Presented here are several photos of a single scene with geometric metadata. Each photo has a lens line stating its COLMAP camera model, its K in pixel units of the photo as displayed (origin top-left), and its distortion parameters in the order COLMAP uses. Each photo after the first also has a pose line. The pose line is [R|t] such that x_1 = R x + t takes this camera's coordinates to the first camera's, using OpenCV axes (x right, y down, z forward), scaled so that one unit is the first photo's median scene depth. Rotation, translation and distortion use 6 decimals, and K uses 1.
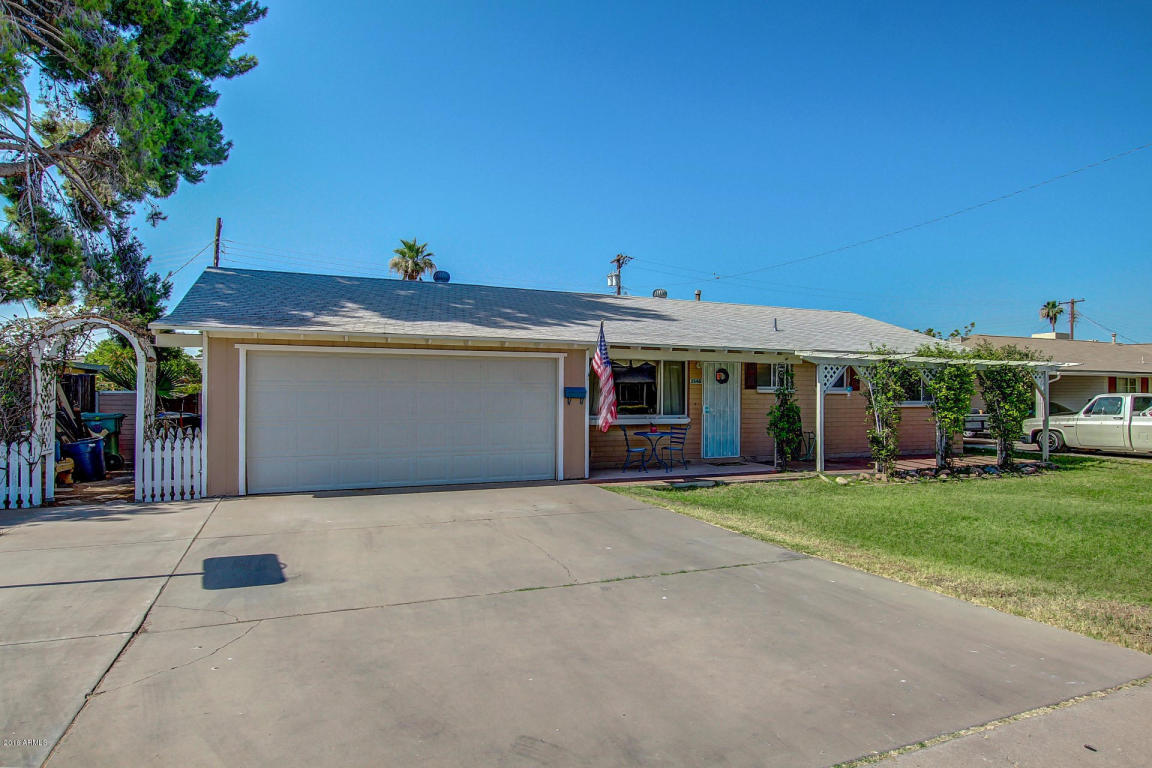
lens RADIAL K [[671.5, 0, 577.5], [0, 671.5, 387.8], [0, 0, 1]] dist [-0.027492, 0.001336]
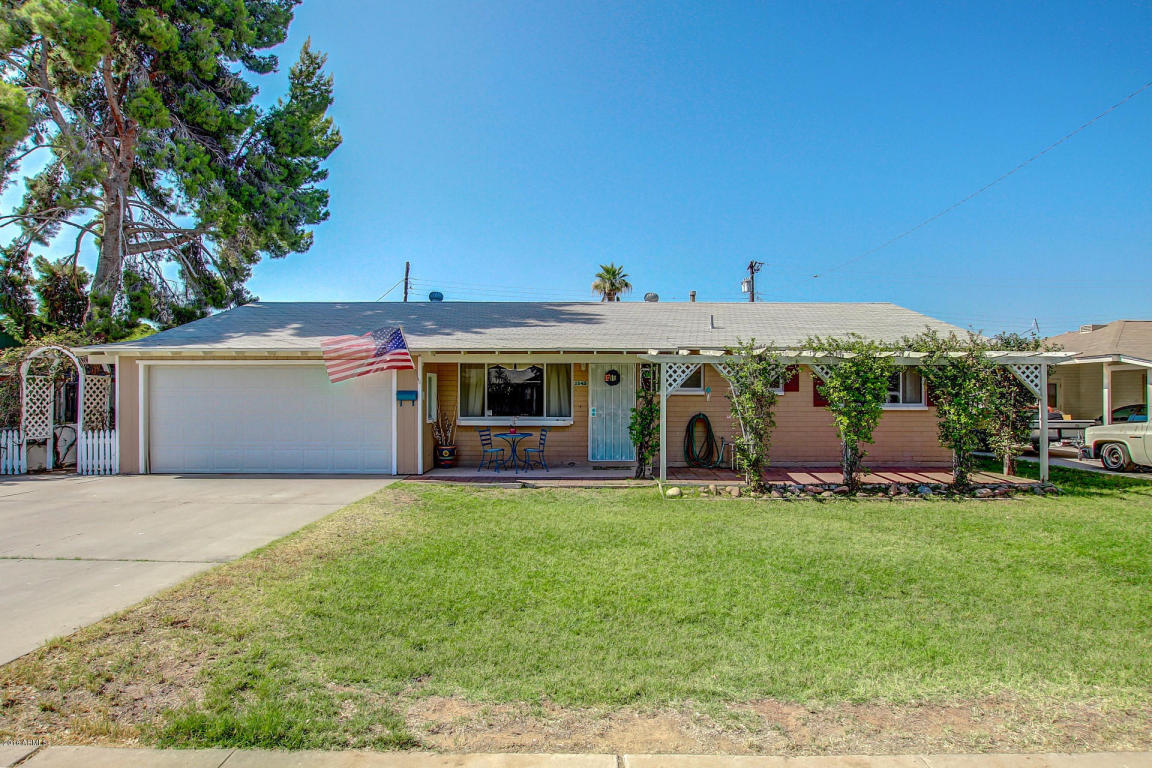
lens RADIAL K [[595.7, 0, 575.9], [0, 595.7, 388.1], [0, 0, 1]] dist [-0.030356, 0.001545]
pose [[0.916833, -0.010478, -0.399134, 0.521437], [0.007552, 0.999932, -0.008902, 0.004807], [0.399200, 0.005147, 0.916849, 0.186393]]
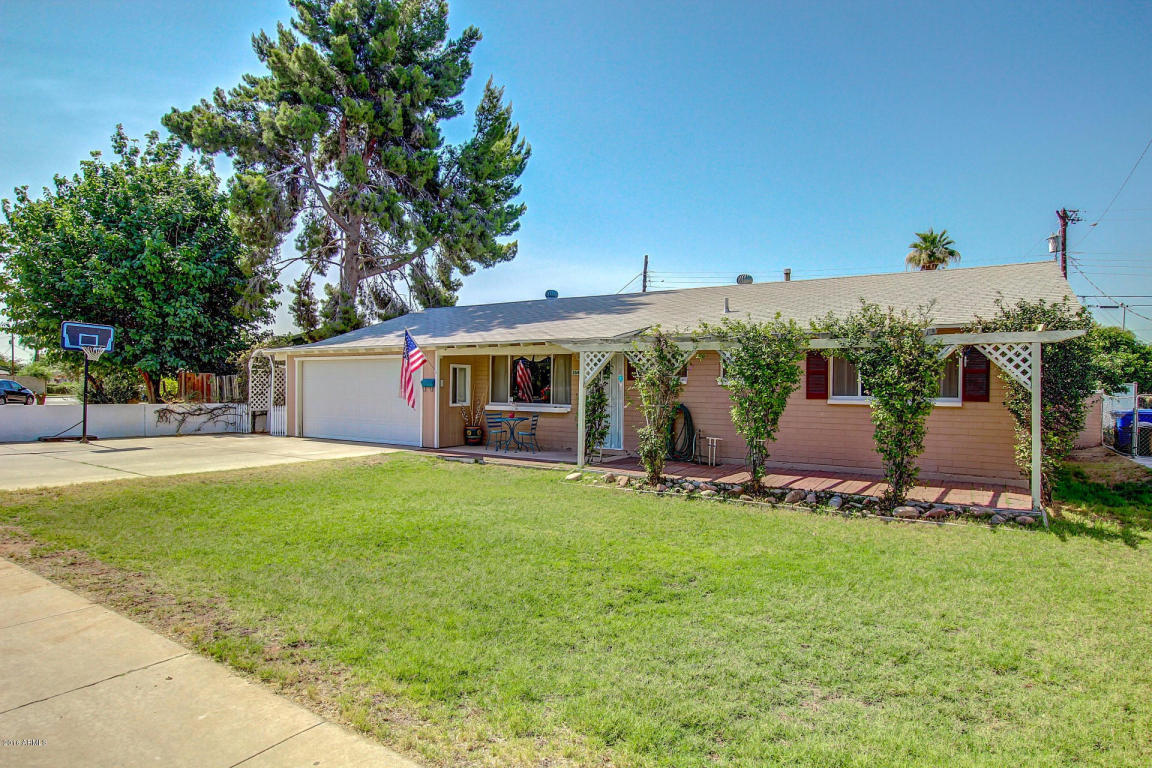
lens RADIAL K [[633.7, 0, 574.1], [0, 633.7, 385.1], [0, 0, 1]] dist [-0.035339, 0.002165]
pose [[0.562798, -0.002786, -0.826590, 0.985353], [-0.002080, 0.999986, -0.004787, 0.013953], [0.826592, 0.004414, 0.562784, 0.441476]]
